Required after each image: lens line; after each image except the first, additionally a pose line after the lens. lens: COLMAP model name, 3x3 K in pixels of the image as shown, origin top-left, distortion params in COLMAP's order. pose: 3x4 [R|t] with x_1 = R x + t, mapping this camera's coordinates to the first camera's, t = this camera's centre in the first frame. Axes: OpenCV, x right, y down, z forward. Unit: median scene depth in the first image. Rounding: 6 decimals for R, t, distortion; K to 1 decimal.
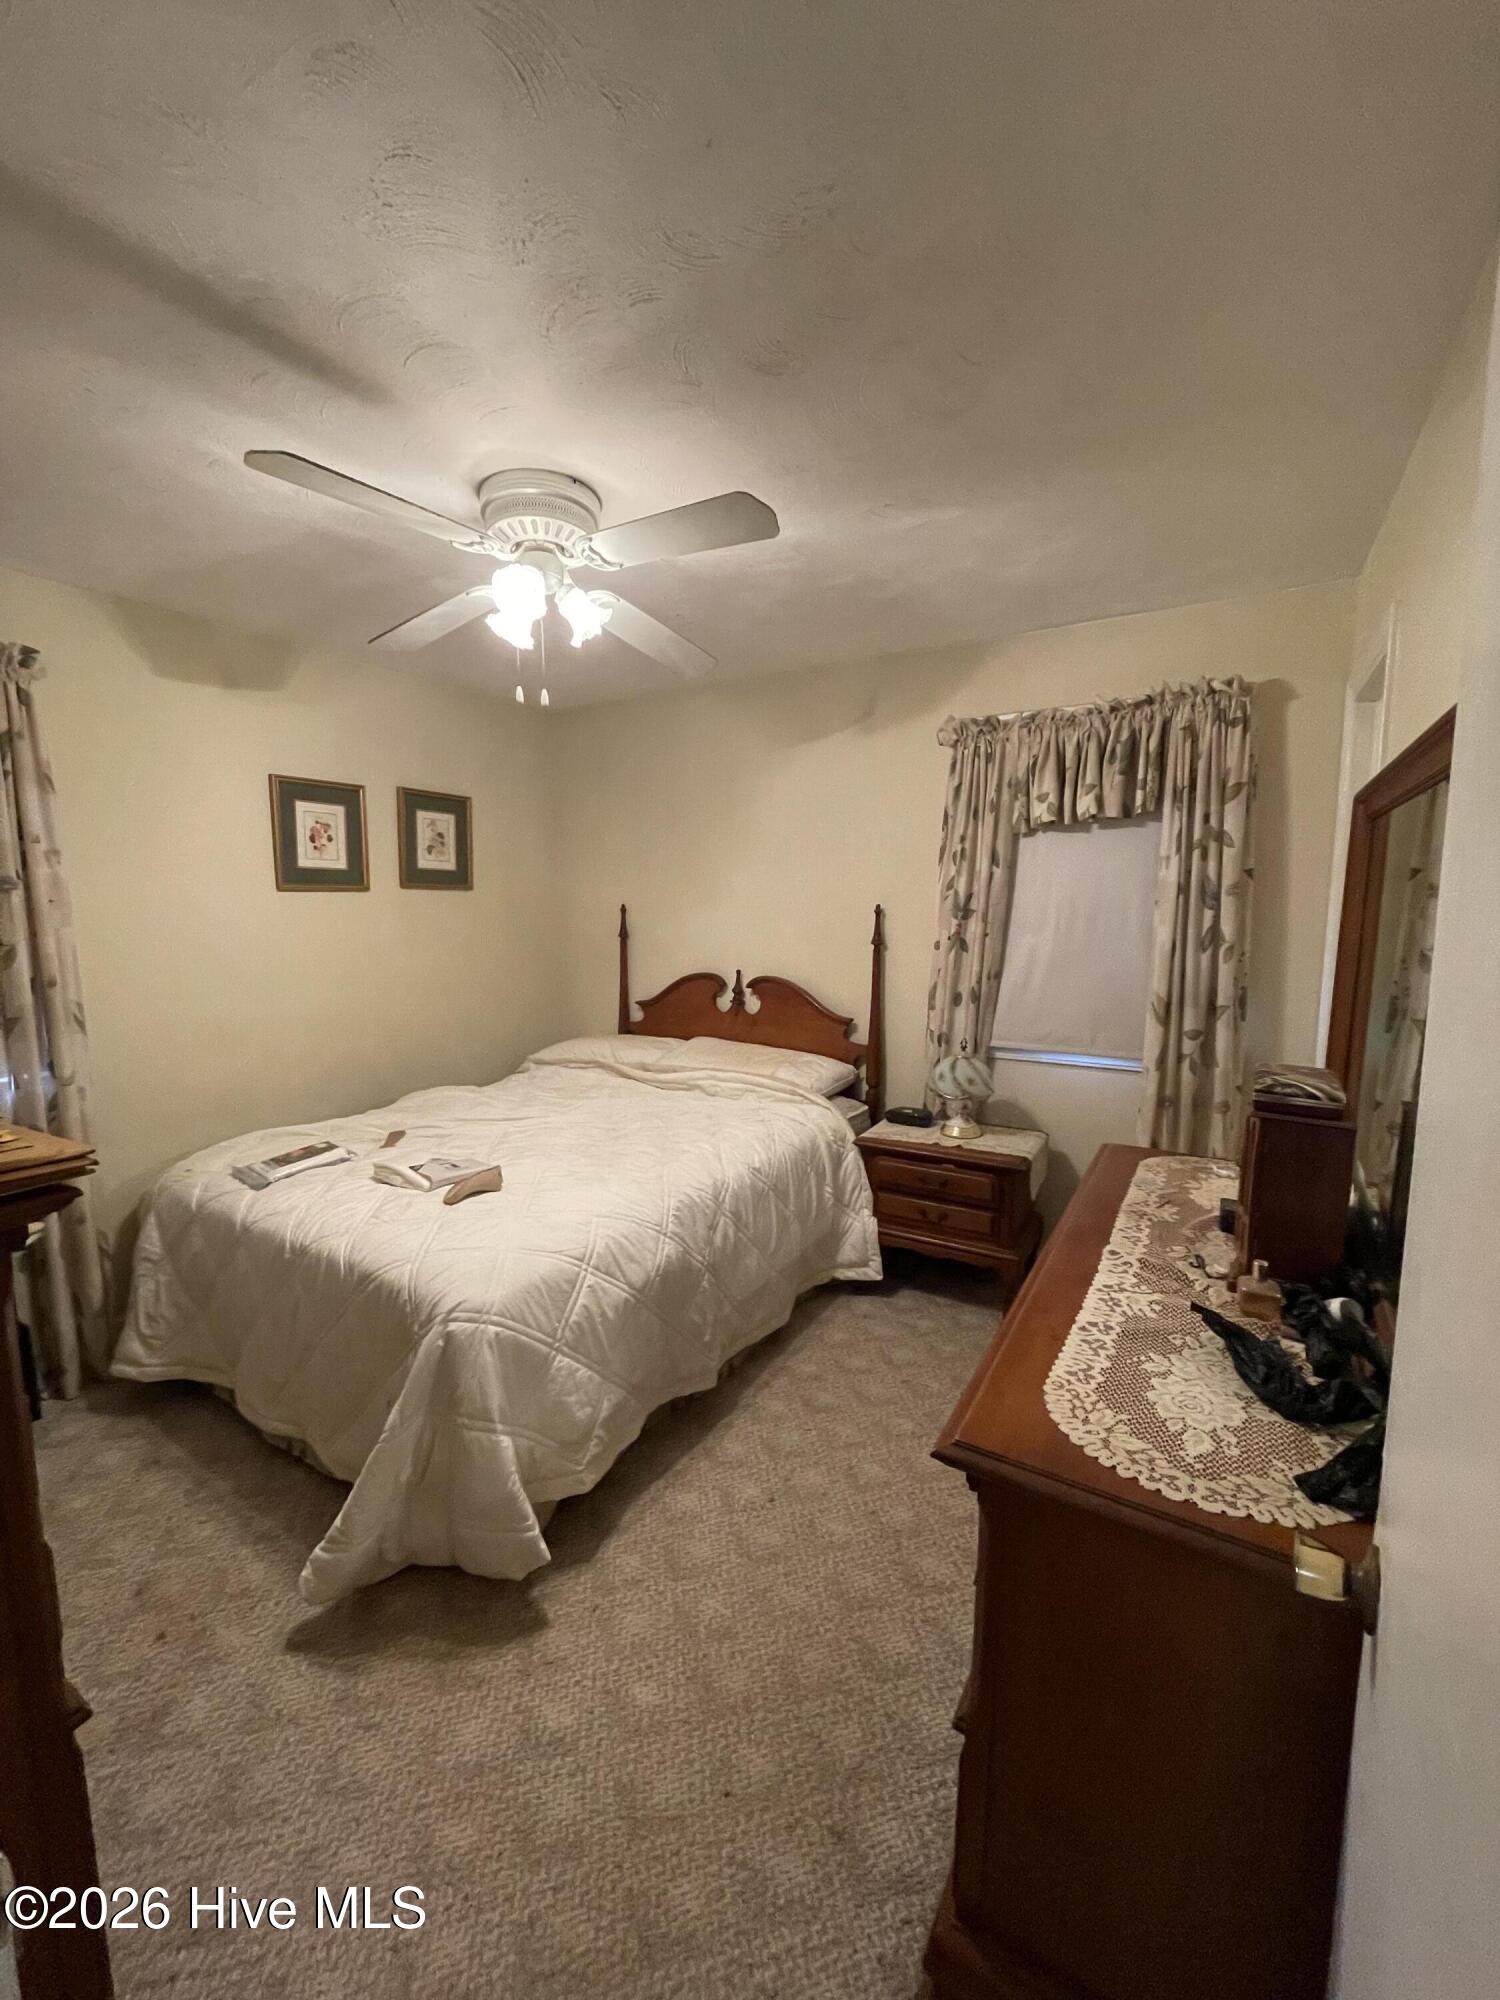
lens RADIAL K [[808.1, 0, 750.0], [0, 808.1, 1000.0], [0, 0, 1]] dist [0.000145, -0.000131]
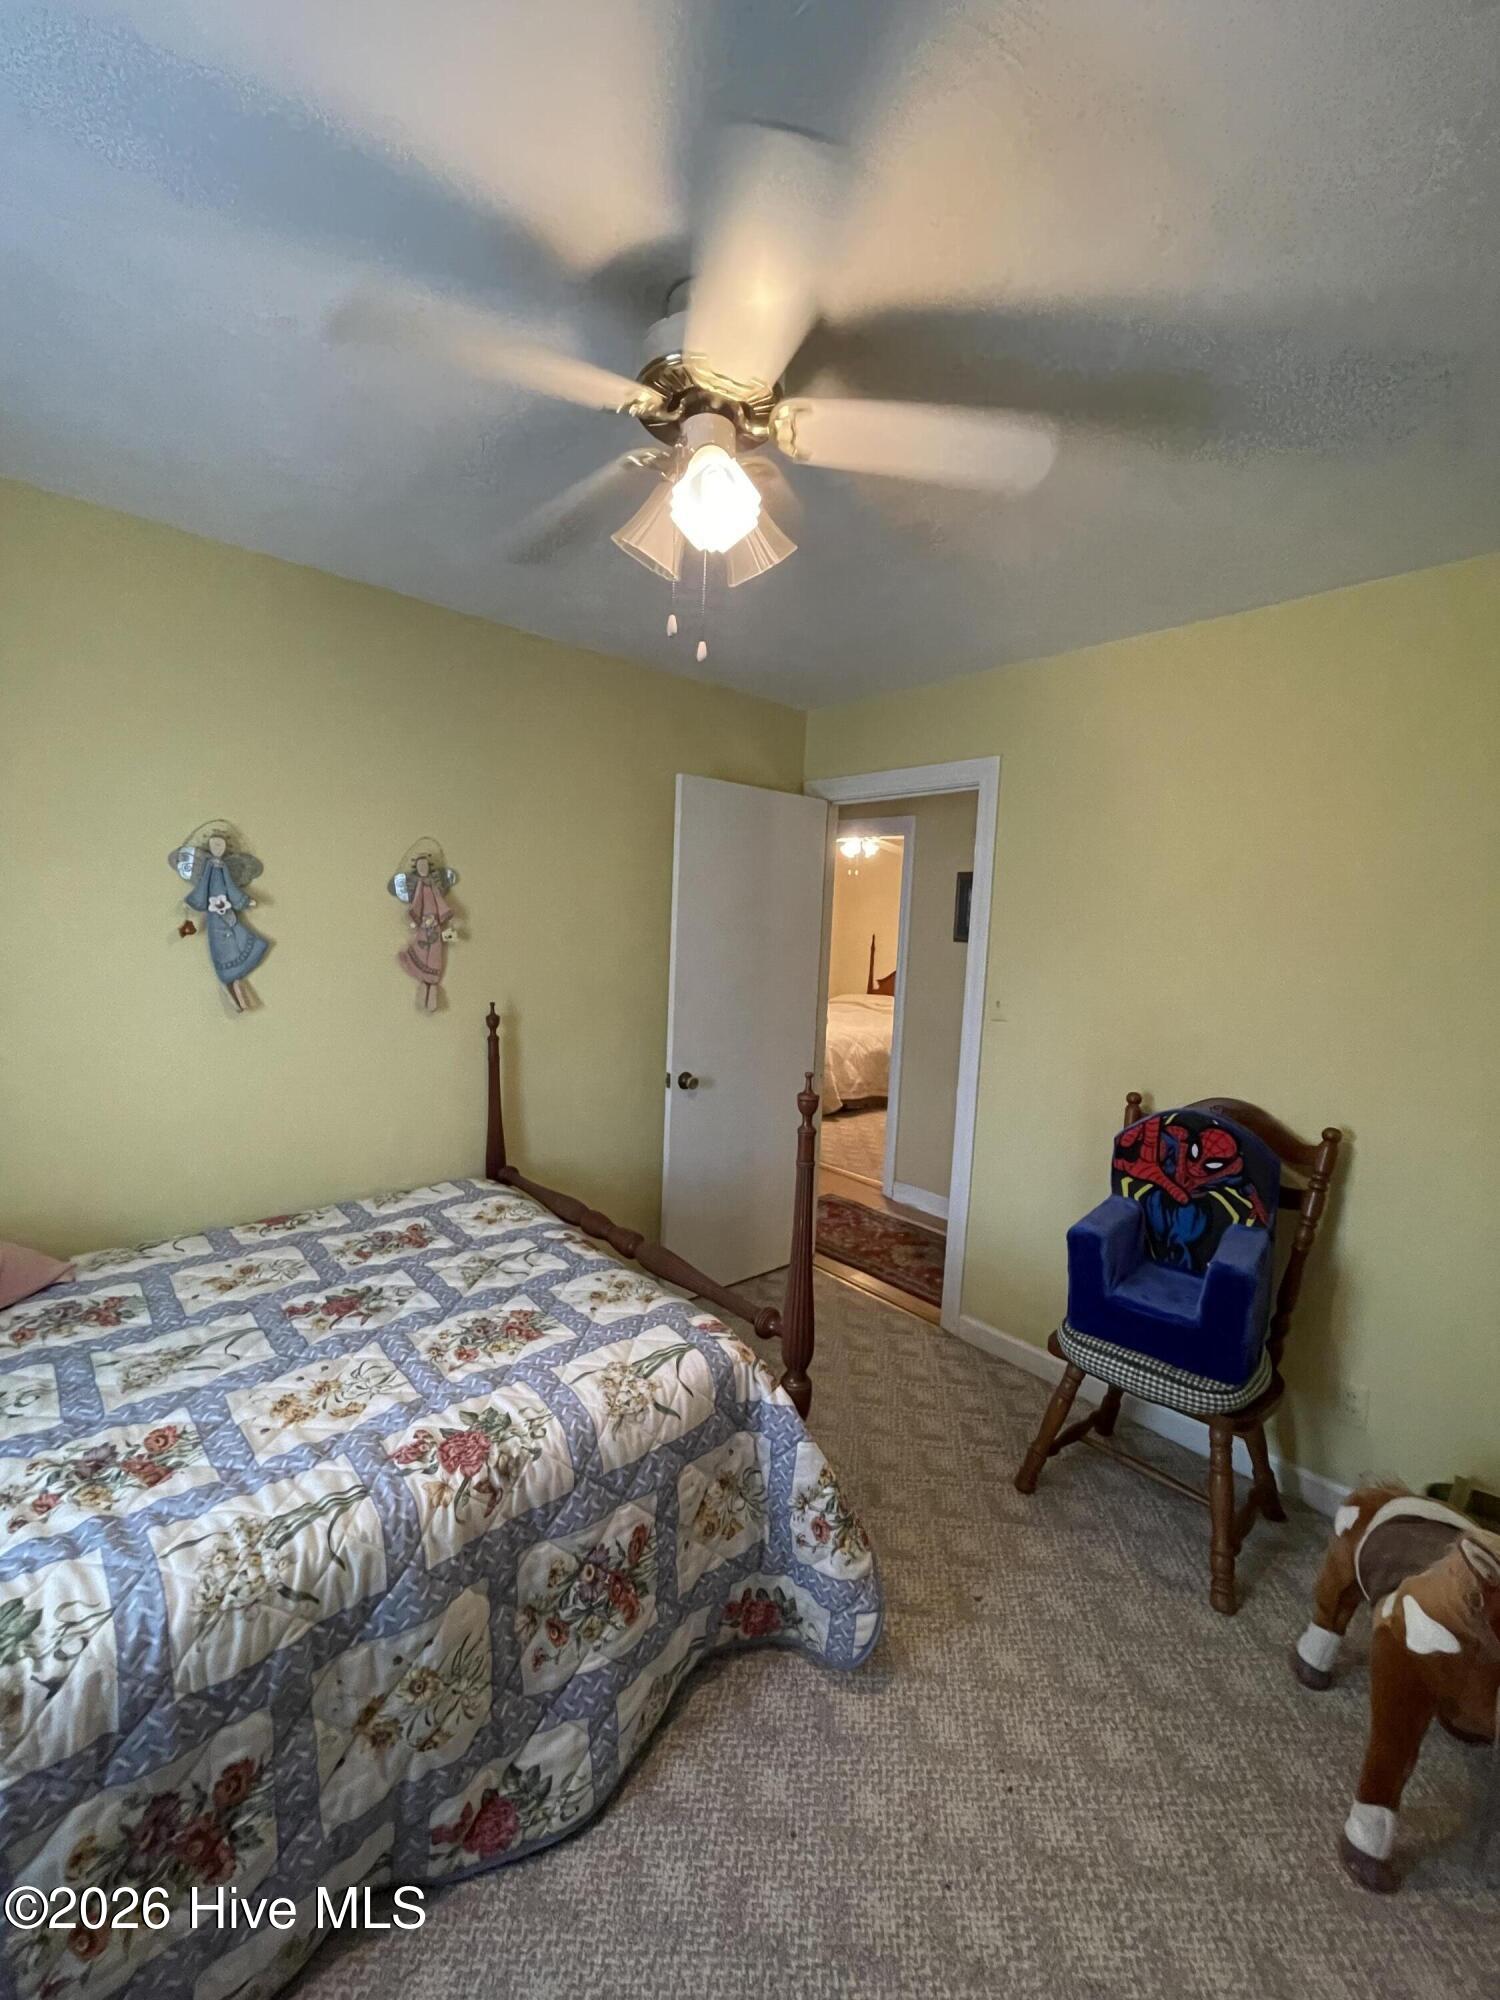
lens RADIAL K [[808.1, 0, 750.0], [0, 808.1, 1000.0], [0, 0, 1]] dist [0.000145, -0.000131]
pose [[0.951911, 0.056741, -0.301076, 0.400766], [-0.072827, 0.996440, -0.042465, 0.326182], [0.297594, 0.062349, 0.952654, -2.444391]]
